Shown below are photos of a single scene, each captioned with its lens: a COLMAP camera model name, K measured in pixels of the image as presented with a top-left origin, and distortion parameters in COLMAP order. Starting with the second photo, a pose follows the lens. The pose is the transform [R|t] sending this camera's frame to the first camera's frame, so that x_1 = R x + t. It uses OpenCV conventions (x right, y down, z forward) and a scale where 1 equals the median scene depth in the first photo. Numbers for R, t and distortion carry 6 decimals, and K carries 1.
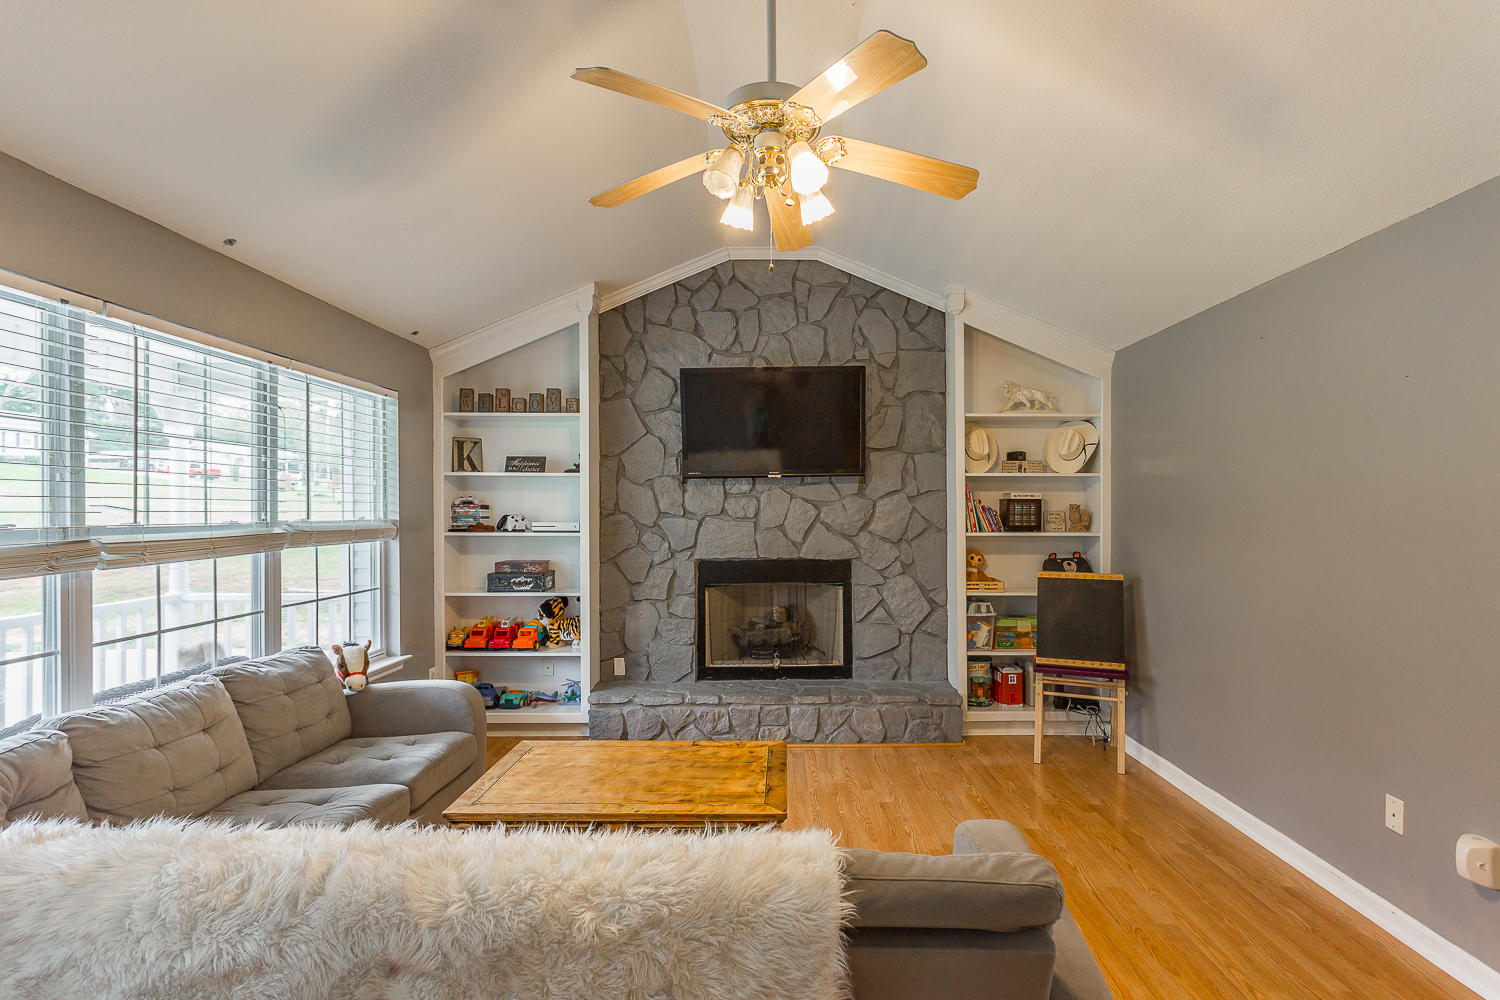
lens RADIAL K [[716.7, 0, 774.8], [0, 716.7, 510.5], [0, 0, 1]] dist [-0.000058, 0.000475]
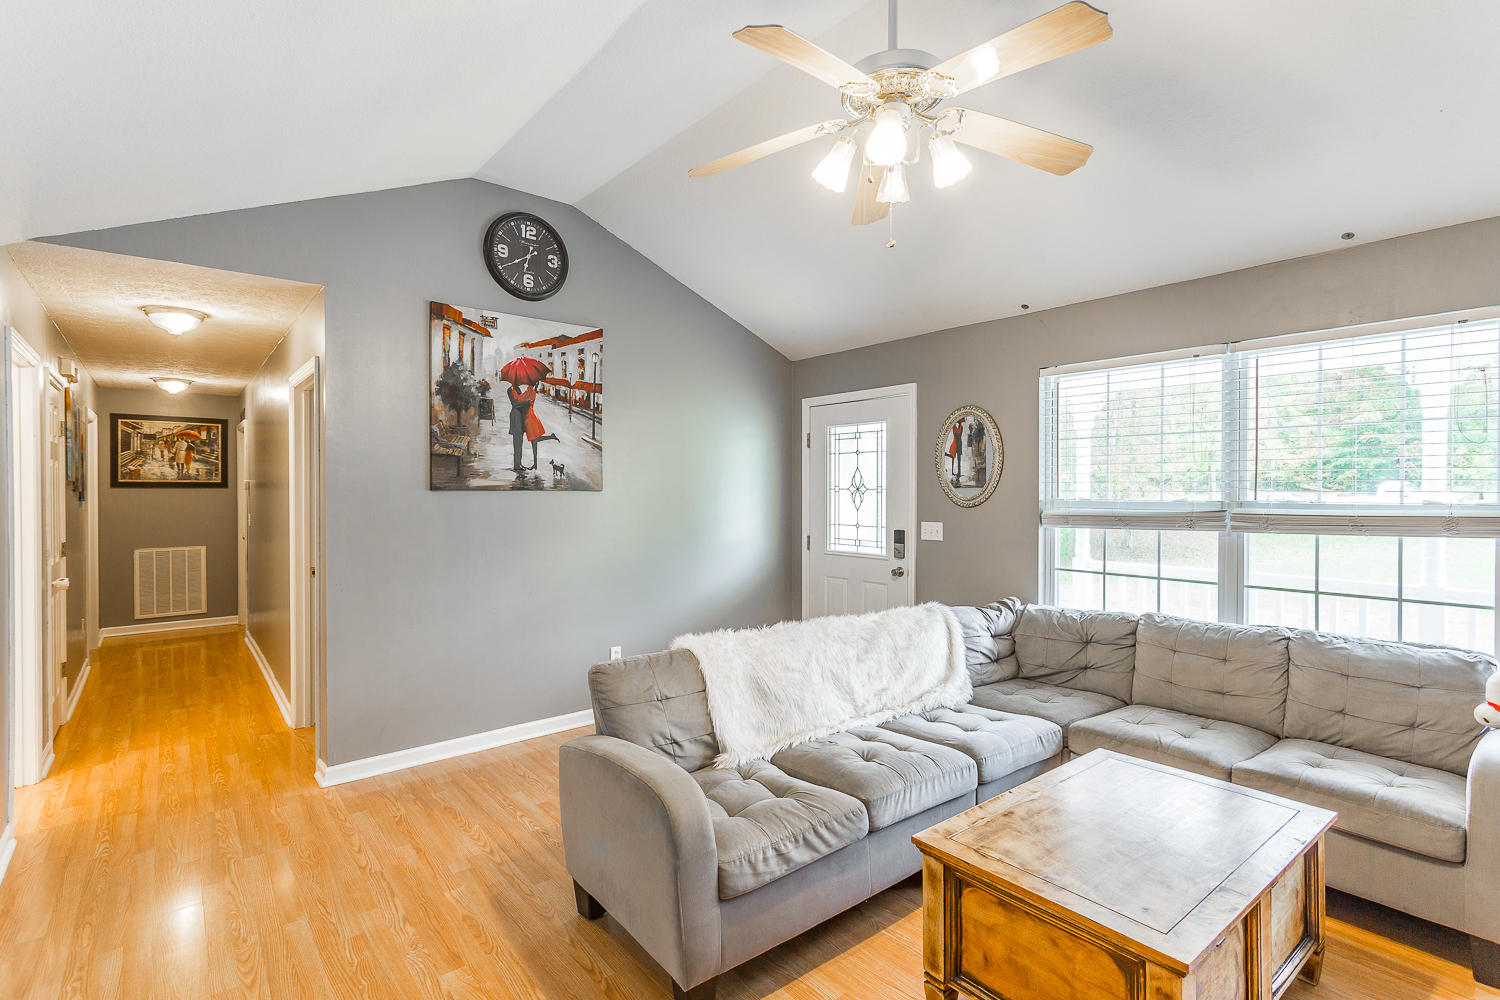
lens RADIAL K [[719.5, 0, 749.9], [0, 719.5, 492.9], [0, 0, 1]] dist [0.001132, 0.000661]
pose [[-0.774907, 0.005622, -0.632050, 0.349861], [0.000929, 0.999969, 0.007756, -0.003127], [0.632075, 0.005423, -0.774889, 0.748858]]
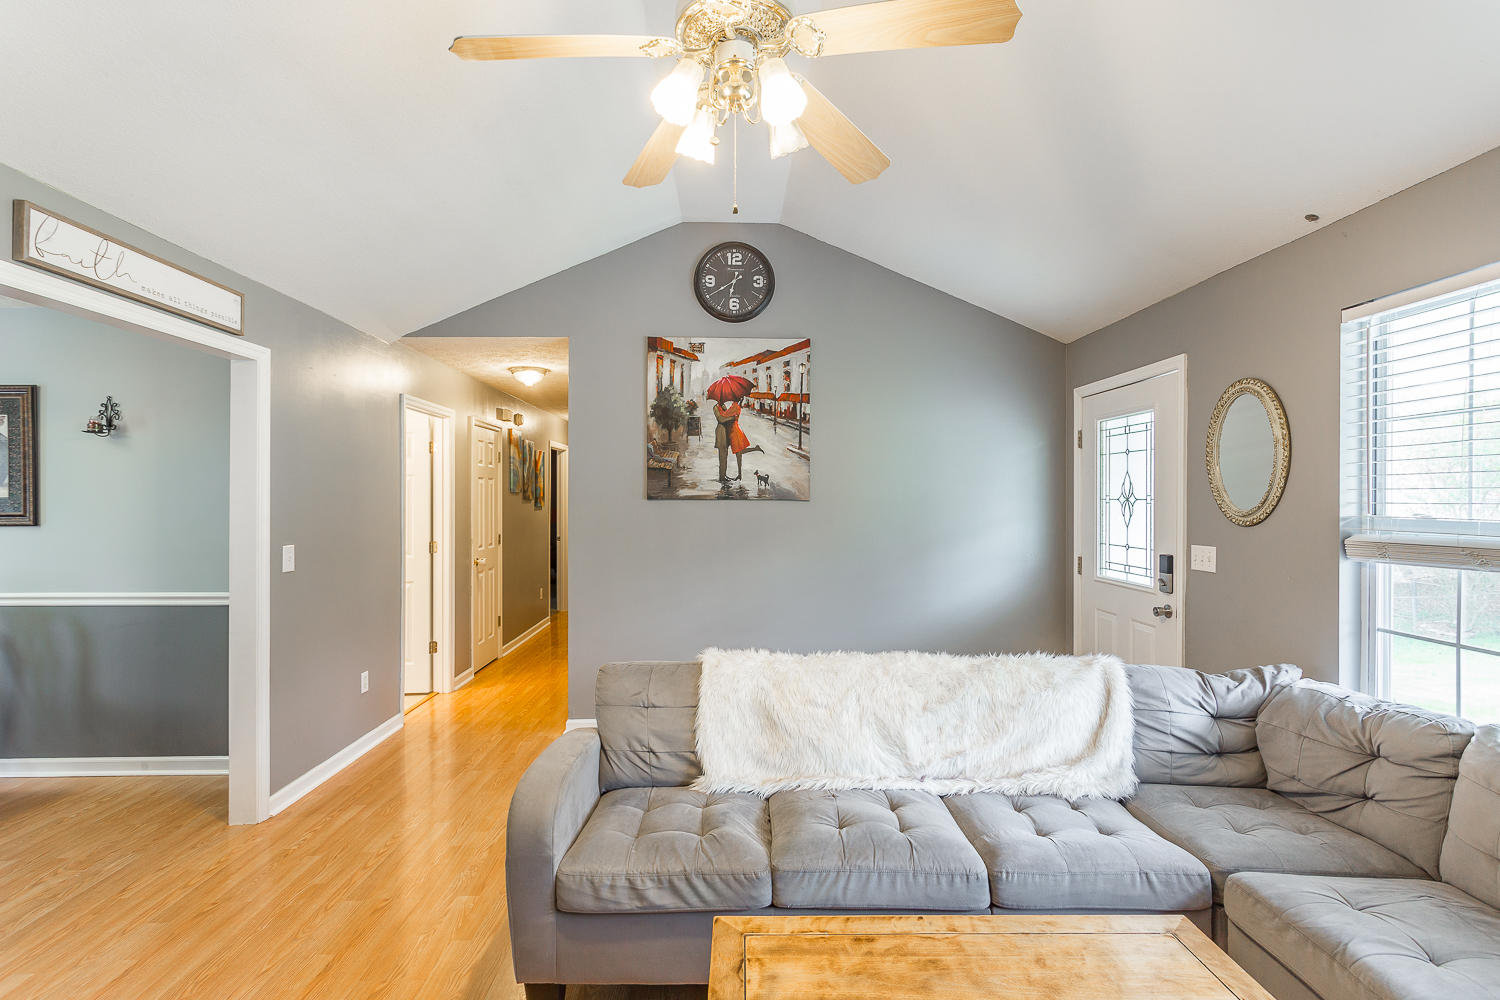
lens RADIAL K [[716.1, 0, 746.0], [0, 716.1, 496.3], [0, 0, 1]] dist [0.001423, 0.001101]
pose [[-0.999805, 0.000140, -0.019731, -0.000625], [0.000169, 0.999999, -0.001479, -0.002687], [0.019731, -0.001482, -0.999804, 0.833690]]
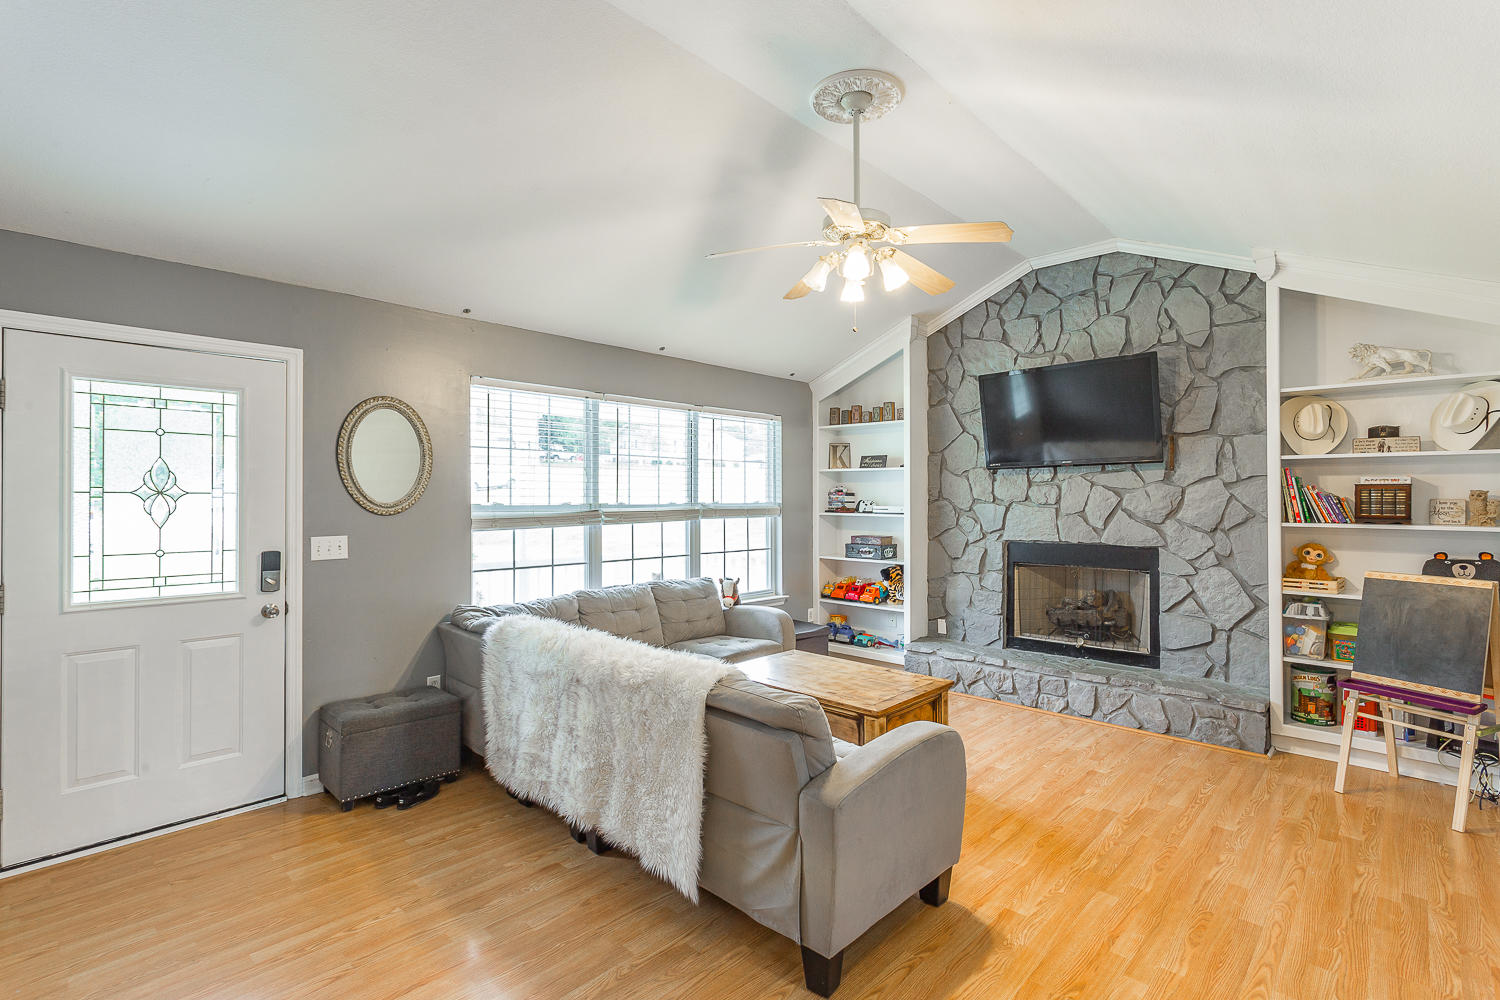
lens RADIAL K [[705.6, 0, 757.1], [0, 705.6, 500.1], [0, 0, 1]] dist [0.002913, 0.000196]
pose [[0.729586, 0.005037, -0.683871, 0.378766], [-0.003765, 0.999987, 0.003349, 0.002096], [0.683879, 0.000132, 0.729596, -0.083268]]
